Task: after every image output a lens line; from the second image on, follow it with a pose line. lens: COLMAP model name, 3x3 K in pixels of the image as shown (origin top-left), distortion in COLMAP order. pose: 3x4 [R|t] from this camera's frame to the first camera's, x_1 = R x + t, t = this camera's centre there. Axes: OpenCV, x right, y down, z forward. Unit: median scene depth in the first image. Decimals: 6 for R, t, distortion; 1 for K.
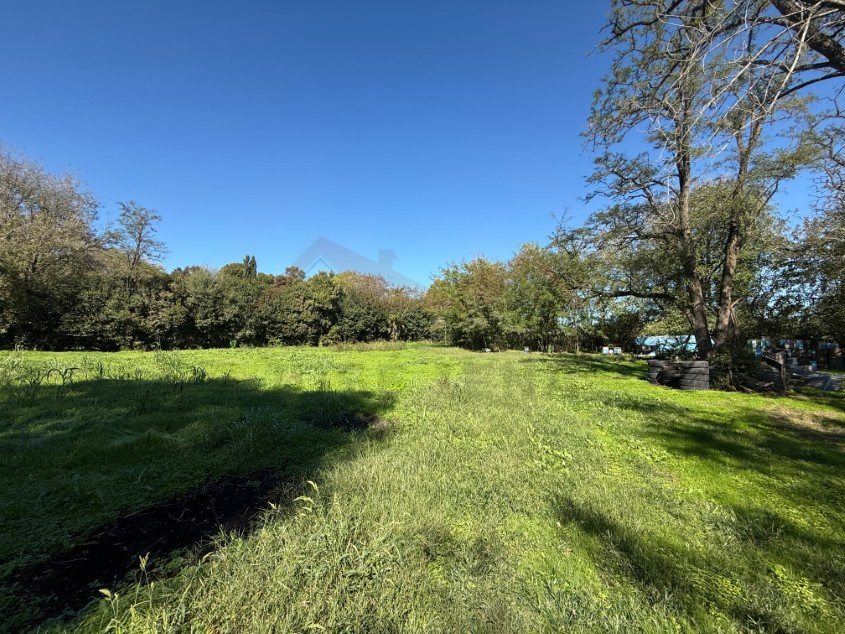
lens RADIAL K [[340.1, 0, 422.5], [0, 340.1, 317.0], [0, 0, 1]] dist [0.012706, -0.004477]
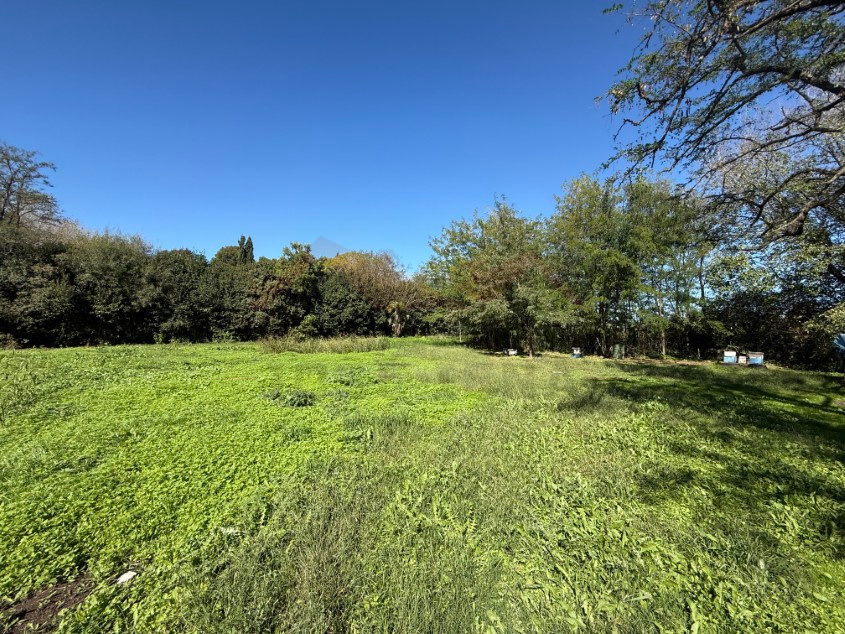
lens RADIAL K [[340.1, 0, 422.5], [0, 340.1, 317.0], [0, 0, 1]] dist [0.012706, -0.004477]
pose [[0.992565, 0.000729, -0.121714, 0.100526], [0.001784, 0.999788, 0.020535, 0.018794], [0.121703, -0.020599, 0.992353, 0.344363]]
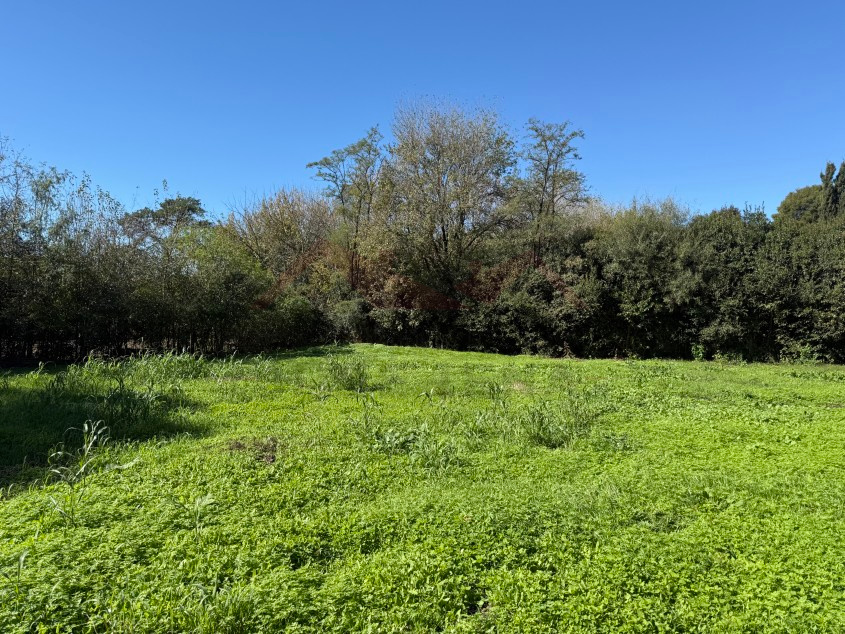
lens RADIAL K [[593.6, 0, 423.1], [0, 593.6, 321.8], [0, 0, 1]] dist [0.135896, -0.191309]
pose [[0.366496, -0.004277, -0.930410, 0.094818], [0.031592, 0.999470, 0.007850, 0.017783], [0.929883, -0.032270, 0.366437, 0.337215]]
